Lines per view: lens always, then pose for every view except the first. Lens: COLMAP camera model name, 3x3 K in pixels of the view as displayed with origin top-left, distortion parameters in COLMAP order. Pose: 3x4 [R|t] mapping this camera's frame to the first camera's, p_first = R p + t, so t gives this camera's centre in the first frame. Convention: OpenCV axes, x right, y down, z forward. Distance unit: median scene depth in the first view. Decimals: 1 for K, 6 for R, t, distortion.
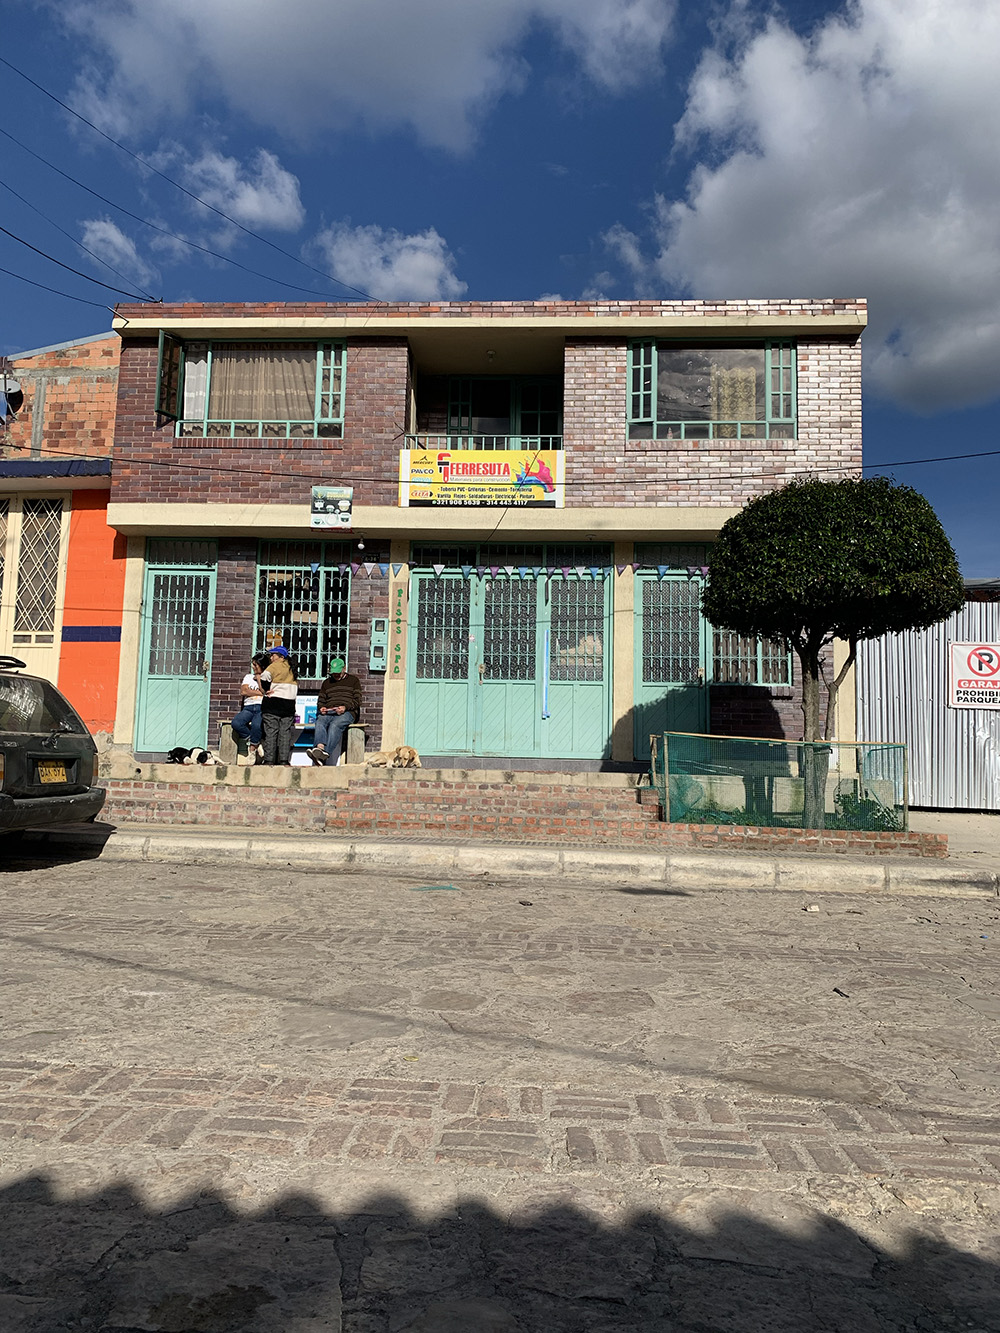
lens RADIAL K [[1036.7, 0, 503.6], [0, 1036.7, 665.5], [0, 0, 1]] dist [0.179145, -0.551012]
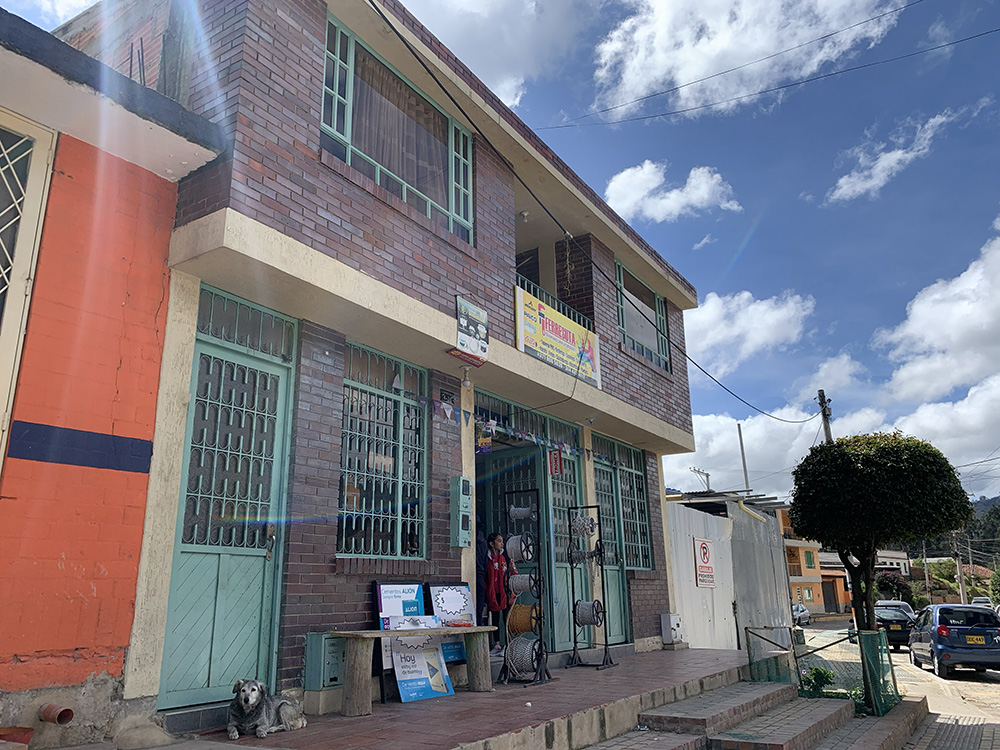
lens RADIAL K [[752.2, 0, 500.0], [0, 752.2, 375.0], [0, 0, 1]] dist [0.000362, -0.010957]
pose [[0.481657, 0.211887, 0.850359, -0.614722], [-0.072955, 0.976657, -0.202034, -0.009222], [-0.873318, 0.035273, 0.485872, 0.716434]]
